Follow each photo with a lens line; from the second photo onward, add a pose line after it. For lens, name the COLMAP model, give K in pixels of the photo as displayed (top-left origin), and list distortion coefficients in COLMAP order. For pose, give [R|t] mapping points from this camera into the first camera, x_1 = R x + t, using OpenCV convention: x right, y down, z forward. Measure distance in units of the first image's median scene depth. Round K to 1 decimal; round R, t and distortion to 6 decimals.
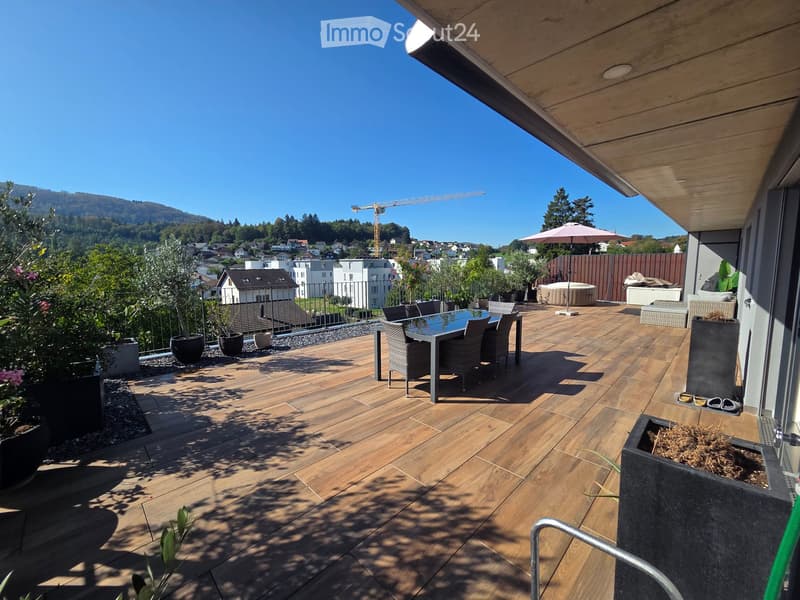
lens RADIAL K [[328.2, 0, 400.6], [0, 328.2, 299.0], [0, 0, 1]] dist [0.004365, -0.000513]
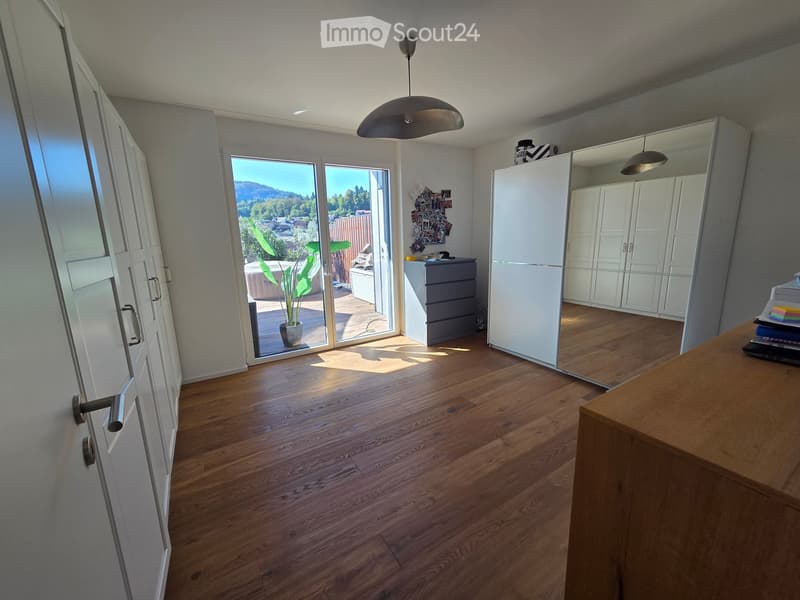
lens RADIAL K [[328.2, 0, 399.5], [0, 328.2, 300.6], [0, 0, 1]] dist [0.004365, -0.000513]
pose [[0.972791, 0.021219, -0.230710, 0.559036], [0.001277, 0.995291, 0.096922, -0.025879], [0.231681, -0.094580, 0.968183, 0.288926]]
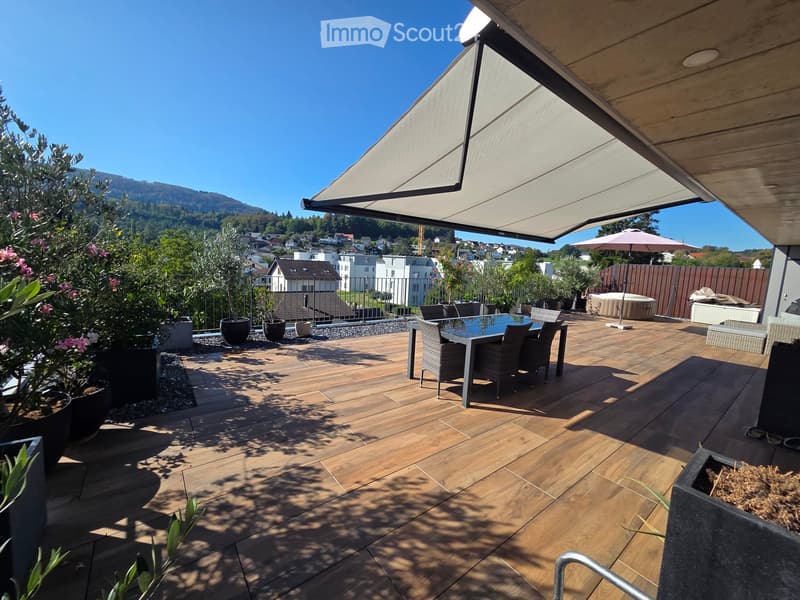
lens RADIAL K [[328.2, 0, 400.6], [0, 328.2, 299.1], [0, 0, 1]] dist [0.004365, -0.000513]
pose [[0.990100, 0.070541, -0.121351, 0.008534], [-0.069798, 0.997507, 0.010368, 0.000205], [0.121780, -0.001795, 0.992555, 0.013142]]
